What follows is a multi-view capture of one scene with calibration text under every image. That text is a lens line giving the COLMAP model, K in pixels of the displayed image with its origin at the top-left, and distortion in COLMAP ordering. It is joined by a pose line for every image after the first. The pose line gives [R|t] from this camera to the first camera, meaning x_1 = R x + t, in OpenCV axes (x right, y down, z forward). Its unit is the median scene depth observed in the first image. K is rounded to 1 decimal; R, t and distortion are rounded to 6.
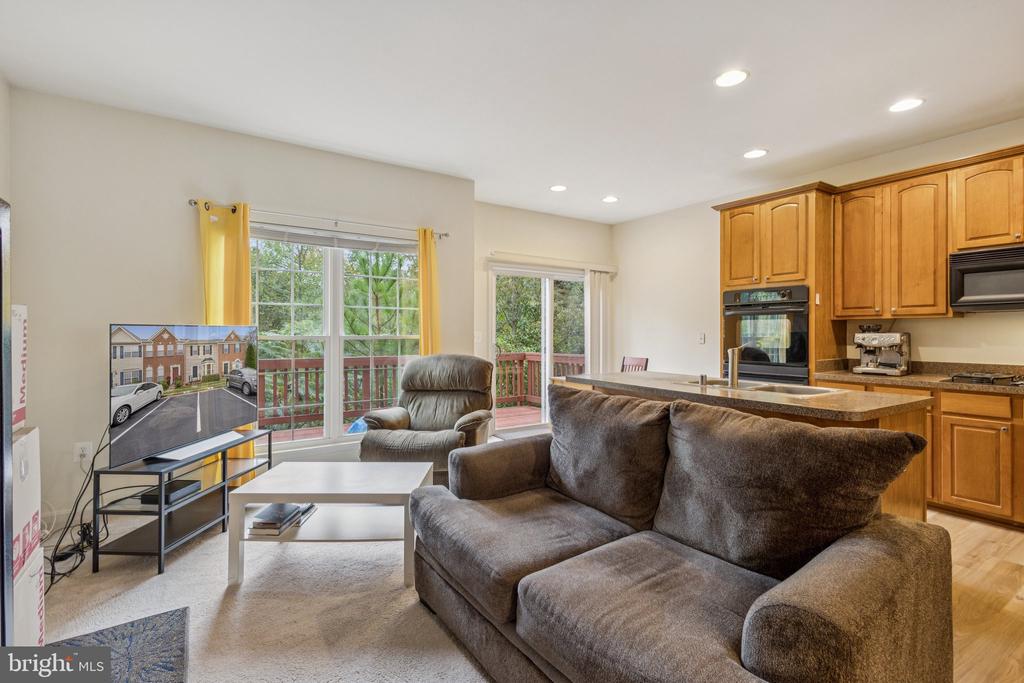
lens RADIAL K [[469.3, 0, 512.0], [0, 469.3, 341.5], [0, 0, 1]] dist [-0.002203, -0.000014]
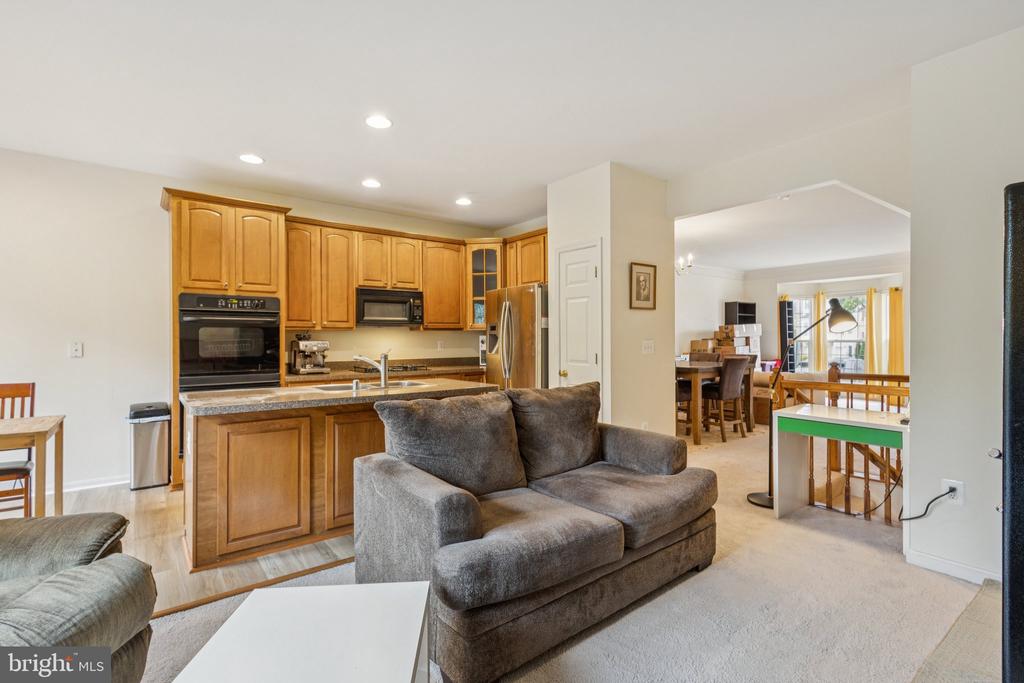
lens RADIAL K [[469.3, 0, 512.0], [0, 469.3, 341.5], [0, 0, 1]] dist [-0.002203, -0.000014]
pose [[-0.077734, -0.007973, 0.996942, -0.443759], [0.015796, 0.999833, 0.009228, -0.016484], [-0.996849, 0.016465, -0.077595, 0.466419]]
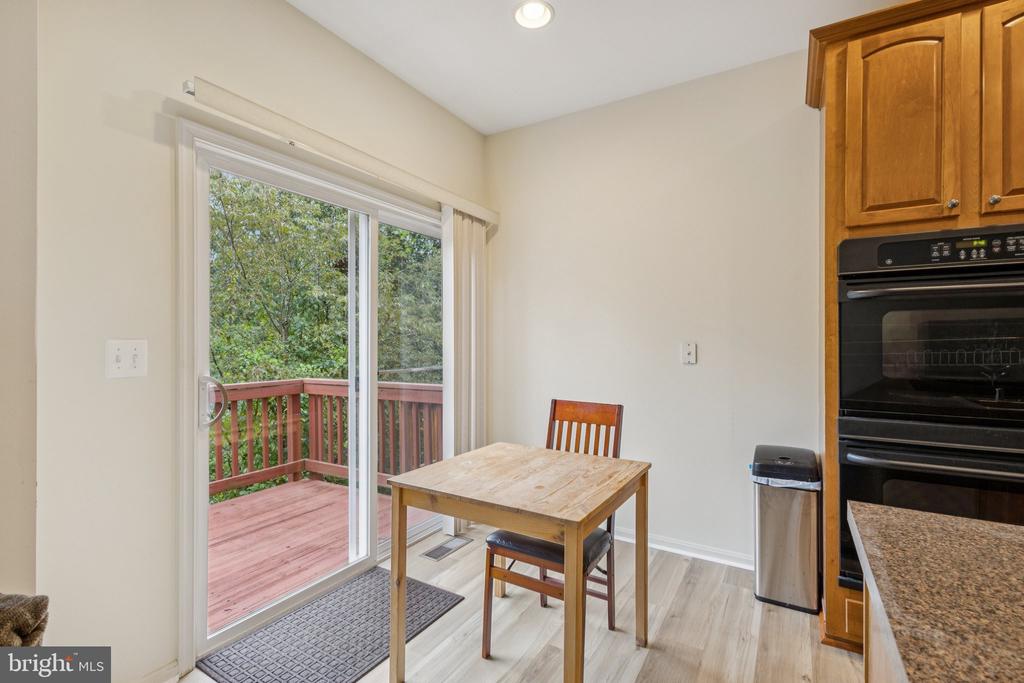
lens RADIAL K [[474.9, 0, 512.0], [0, 474.9, 341.5], [0, 0, 1]] dist [0.016341, -0.000164]
pose [[0.902791, -0.003129, 0.430069, 0.016467], [0.010381, 0.999841, -0.014517, -0.016189], [-0.429955, 0.017570, 0.902679, 0.749216]]
